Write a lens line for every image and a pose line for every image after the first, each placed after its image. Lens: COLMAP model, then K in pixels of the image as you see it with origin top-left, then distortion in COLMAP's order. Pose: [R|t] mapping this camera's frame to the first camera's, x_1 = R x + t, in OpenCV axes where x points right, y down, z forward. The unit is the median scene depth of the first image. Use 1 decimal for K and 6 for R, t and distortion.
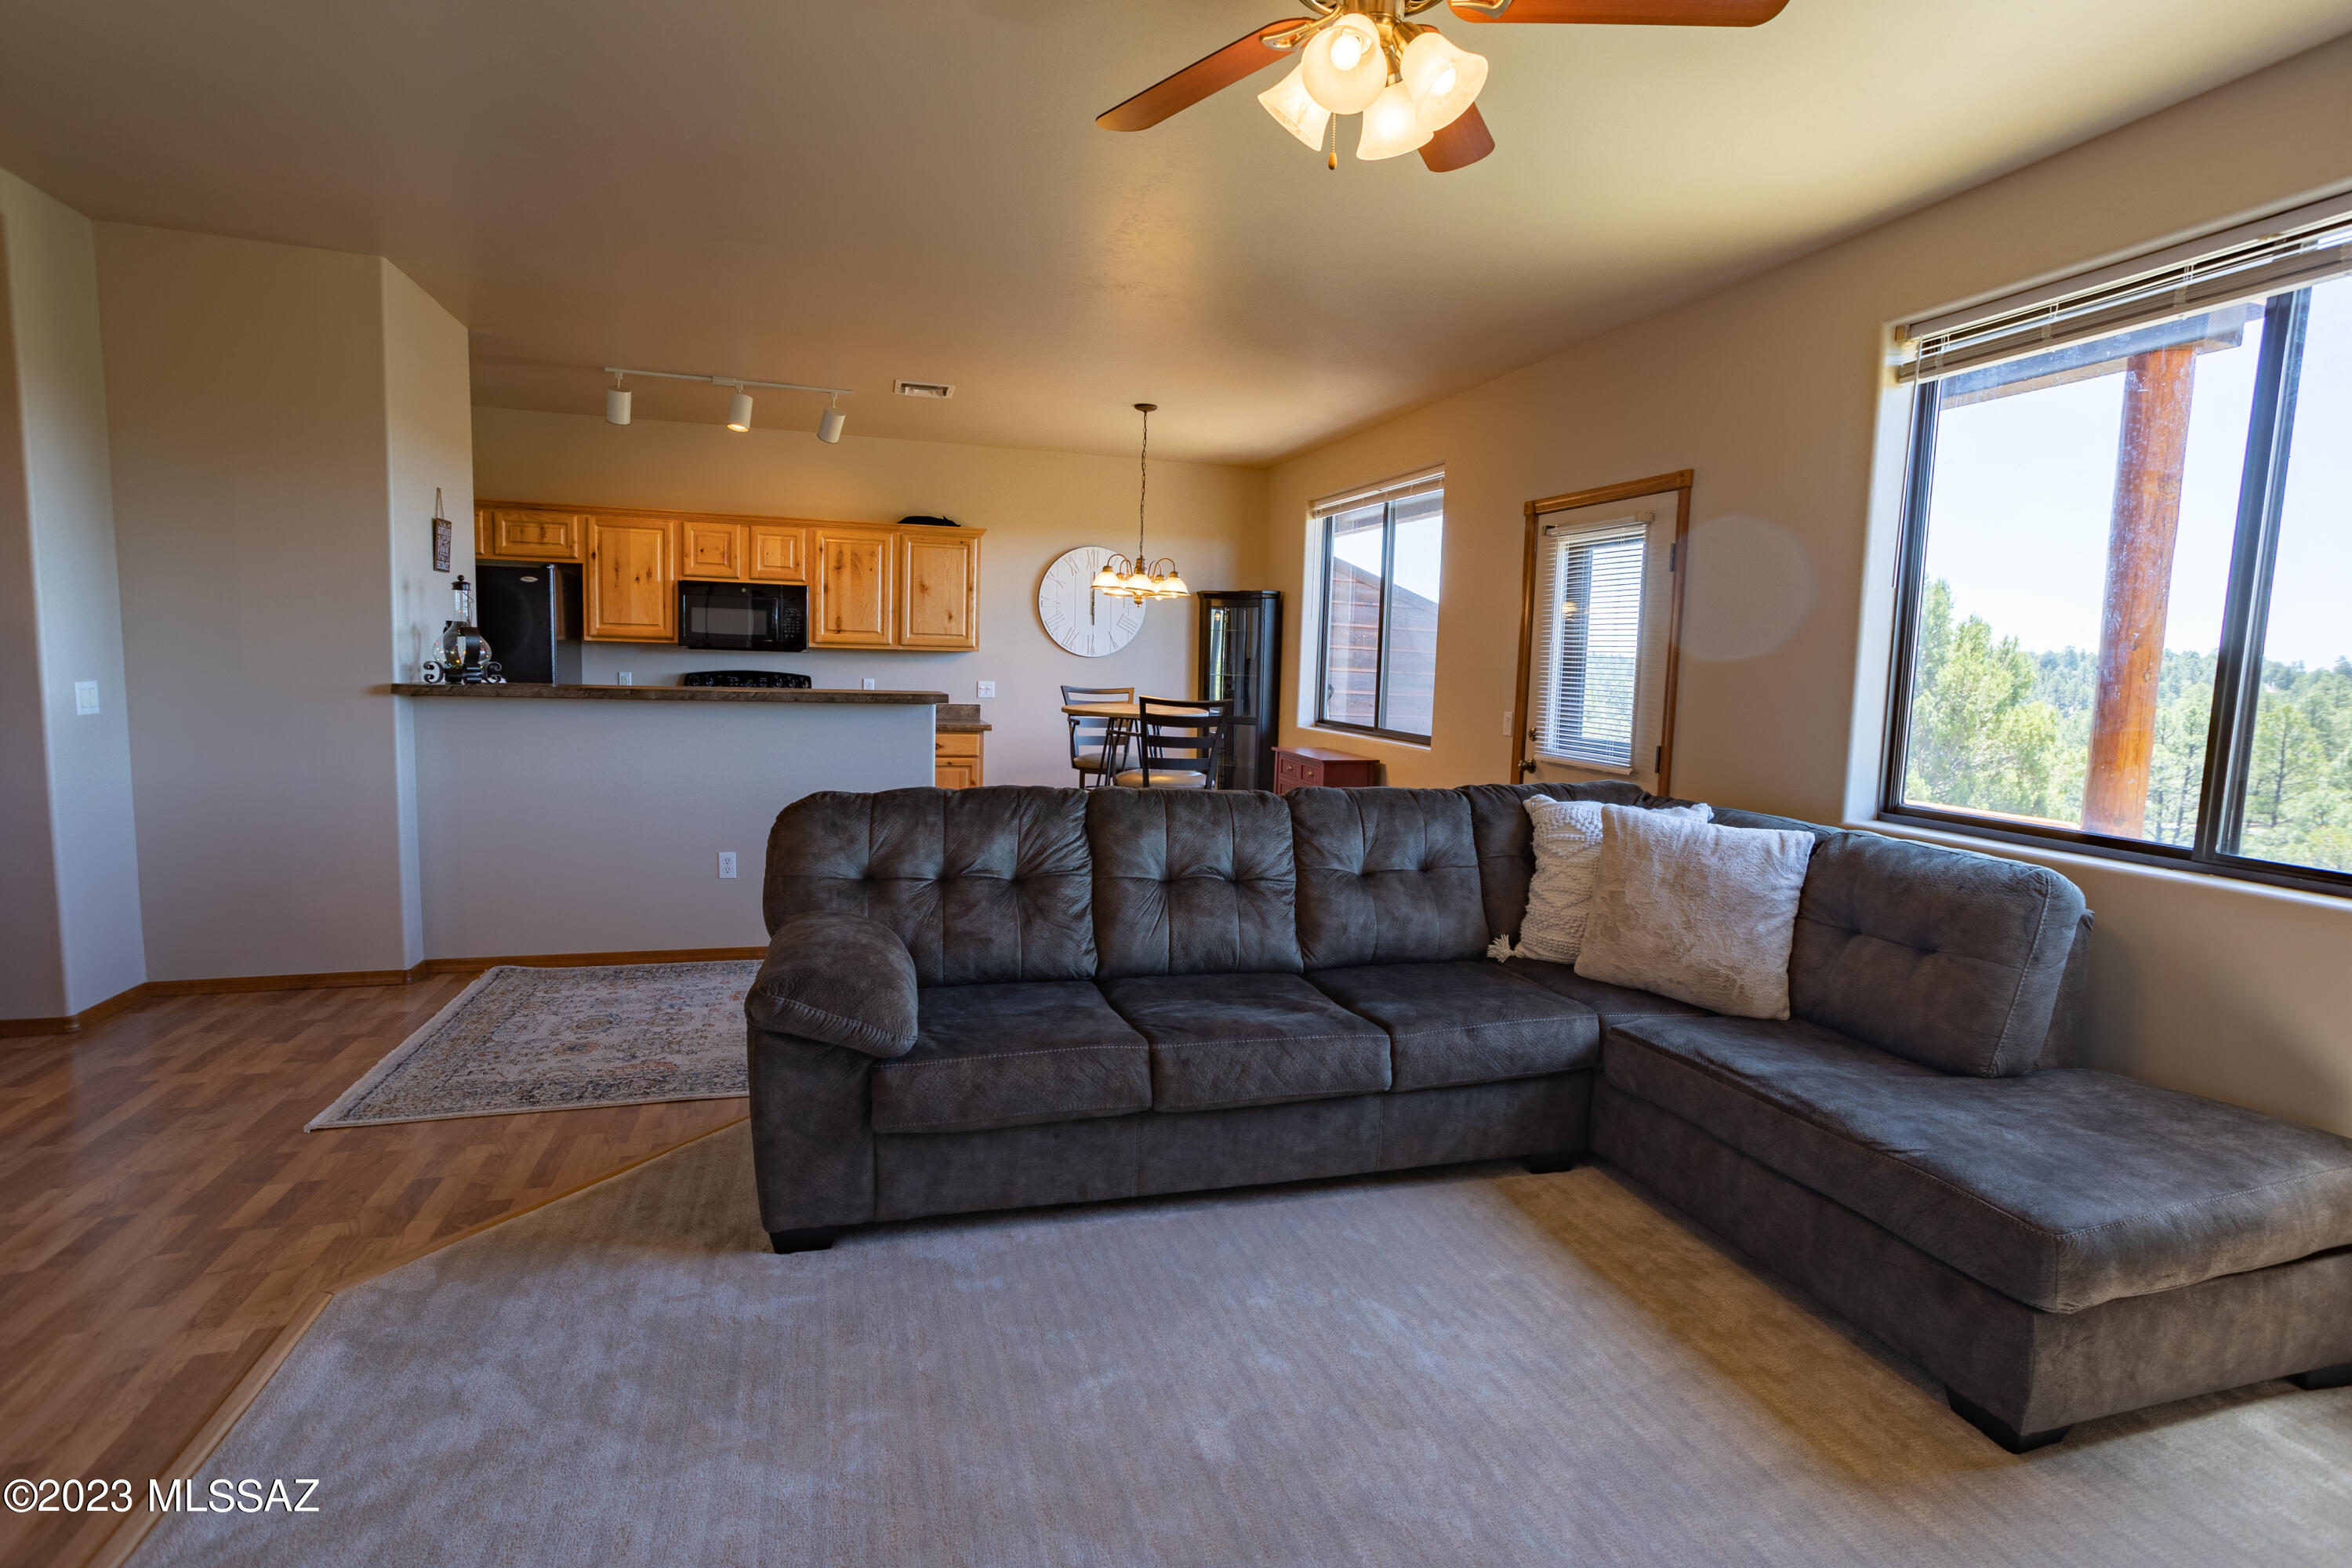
lens RADIAL K [[1133.4, 0, 1171.8], [0, 1133.4, 775.4], [0, 0, 1]] dist [-0.027025, 0.000662]
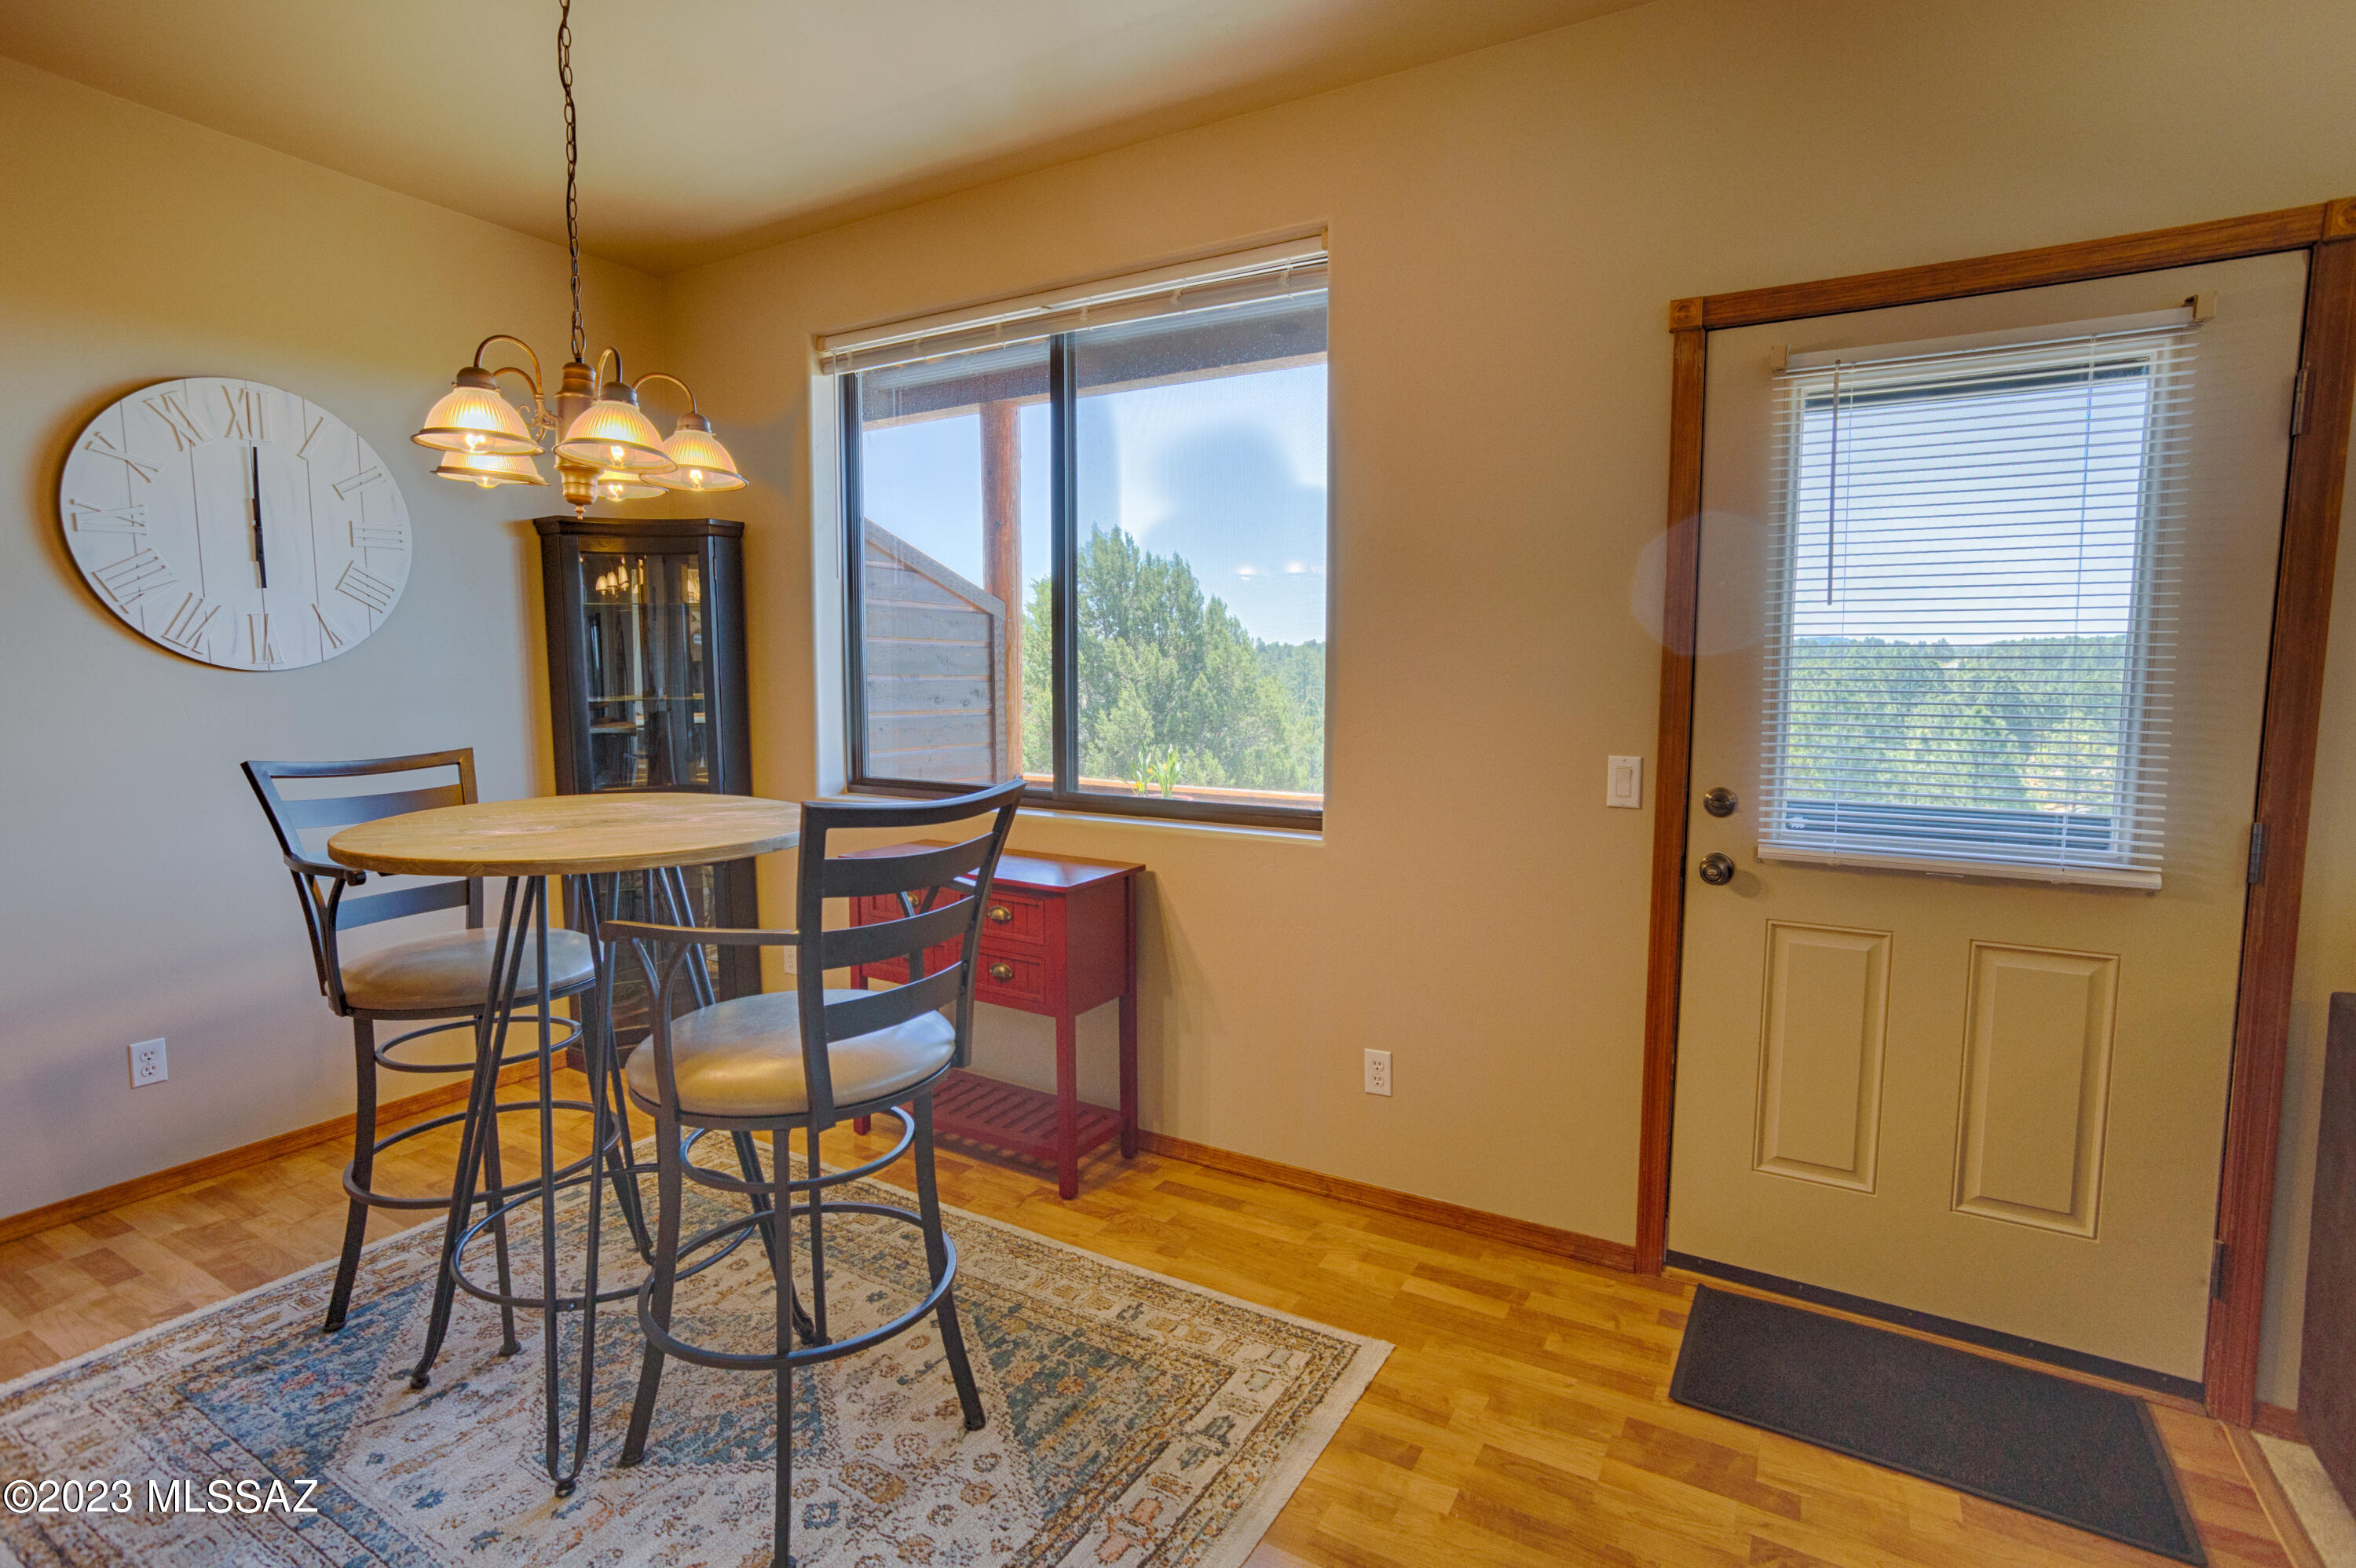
lens RADIAL K [[1135.3, 0, 1173.8], [0, 1135.3, 775.4], [0, 0, 1]] dist [-0.027025, 0.000662]
pose [[0.733180, -0.094066, 0.673497, -0.196687], [0.092770, 0.994963, 0.037973, -0.104842], [-0.673677, 0.034640, 0.738214, 0.977243]]
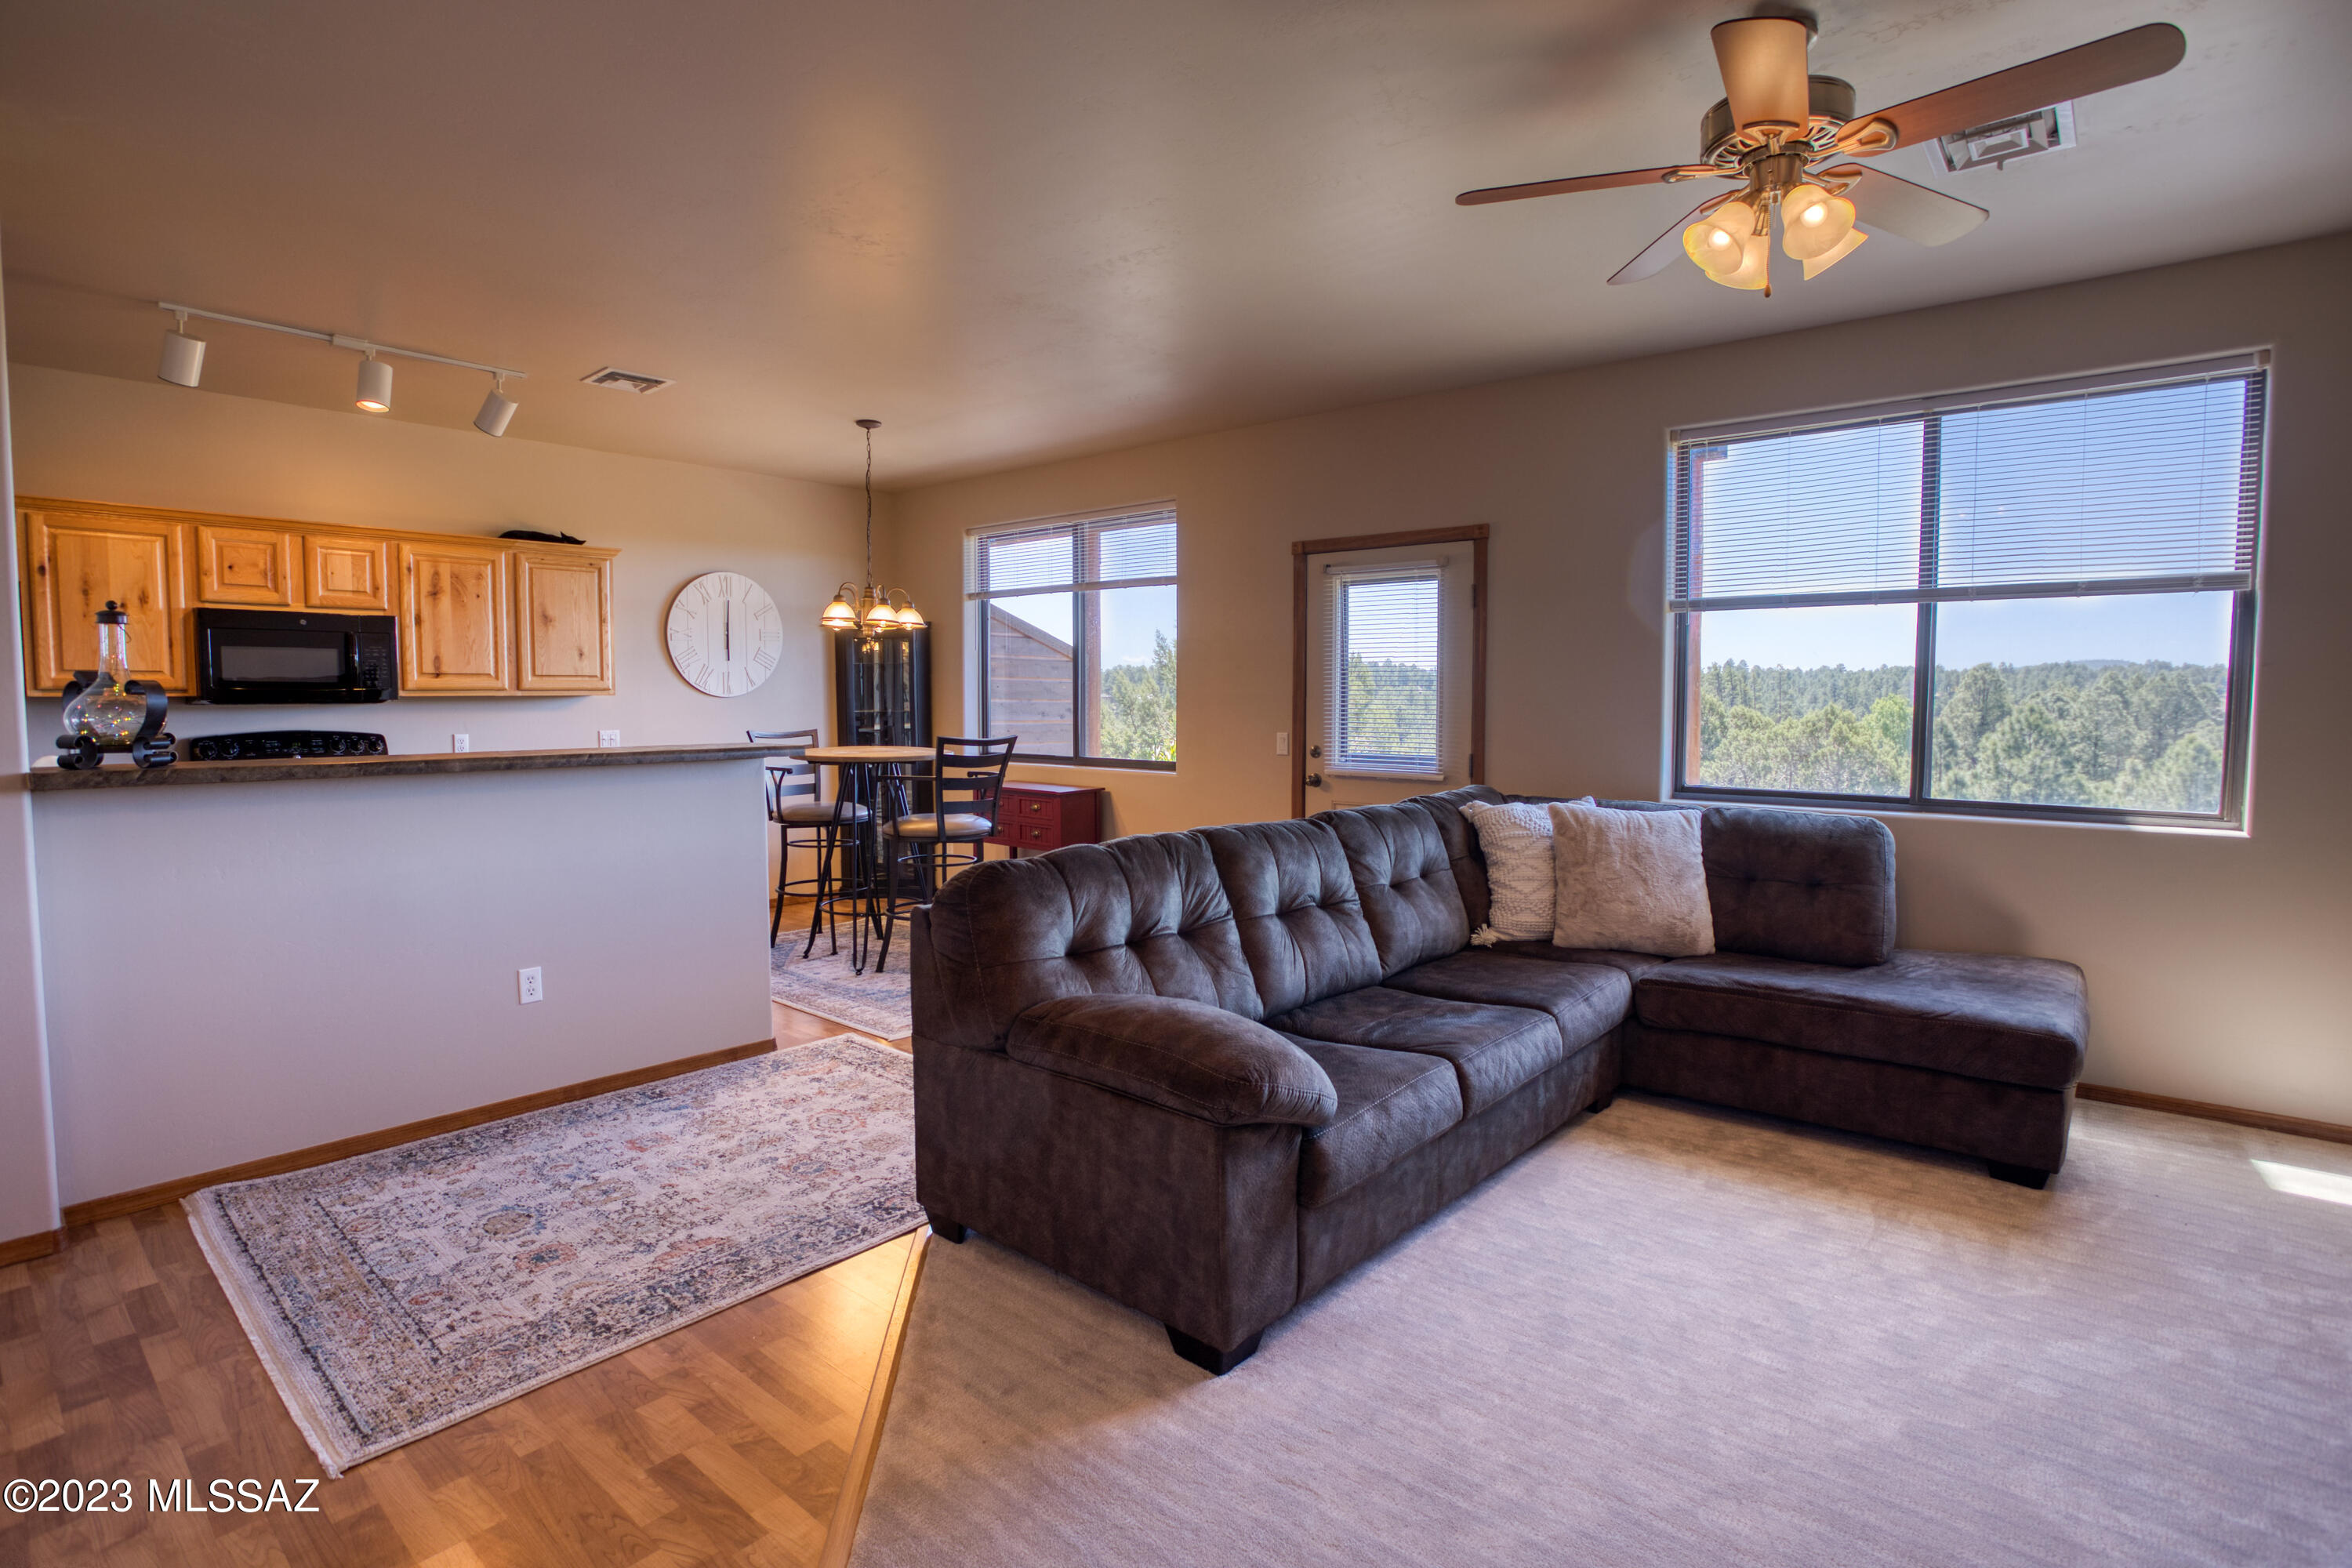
lens RADIAL K [[1158.2, 0, 1151.2], [0, 1158.2, 784.5], [0, 0, 1]] dist [-0.063523, 0.025281]
pose [[0.847196, -0.072576, 0.526300, -0.503712], [0.082123, 0.996608, 0.005235, -0.028628], [-0.524895, 0.038786, 0.850283, 0.147638]]
